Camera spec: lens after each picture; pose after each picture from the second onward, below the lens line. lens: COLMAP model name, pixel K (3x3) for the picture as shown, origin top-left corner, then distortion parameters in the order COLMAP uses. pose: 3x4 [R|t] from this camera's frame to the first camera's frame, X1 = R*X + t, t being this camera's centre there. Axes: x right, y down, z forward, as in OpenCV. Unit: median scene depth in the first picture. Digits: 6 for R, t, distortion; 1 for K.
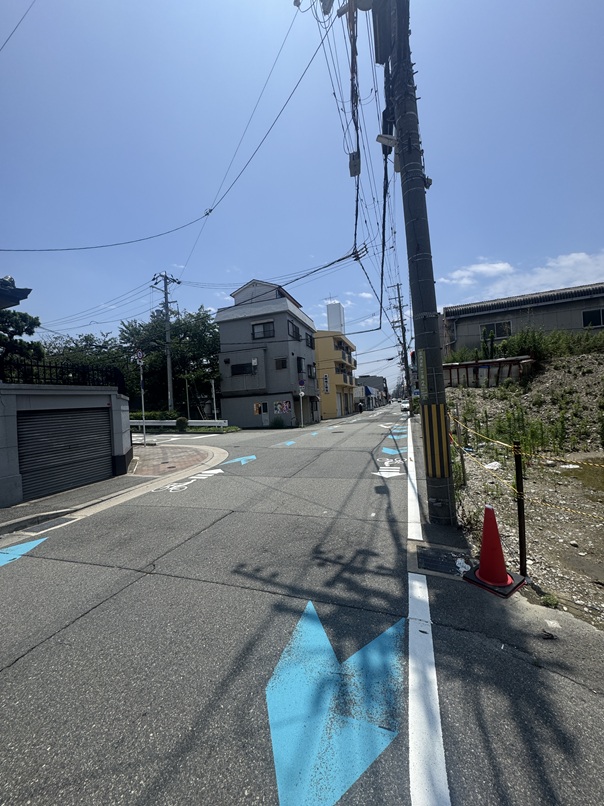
lens RADIAL K [[321.3, 0, 303.8], [0, 321.3, 402.0], [0, 0, 1]] dist [-0.002879, 0.000285]
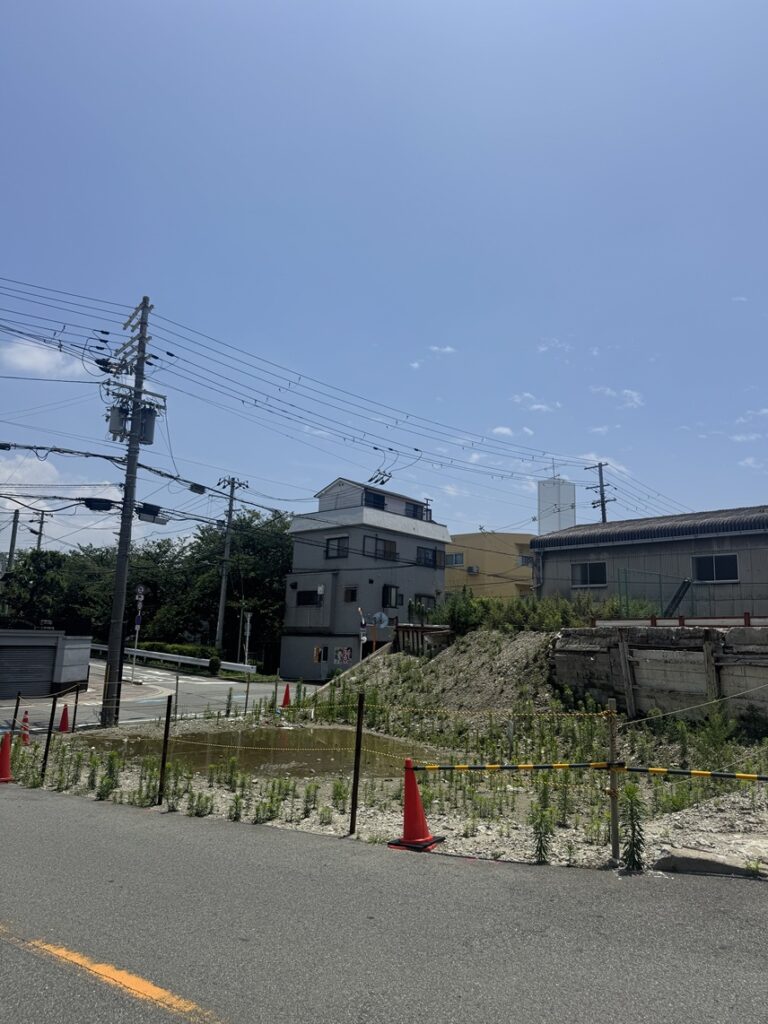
lens RADIAL K [[715.2, 0, 378.8], [0, 715.2, 498.1], [0, 0, 1]] dist [0.095882, -0.020207]
pose [[0.901218, 0.008371, -0.433286, 1.140174], [-0.087525, 0.982726, -0.163063, -0.123246], [0.424436, 0.184879, 0.886382, -0.755206]]
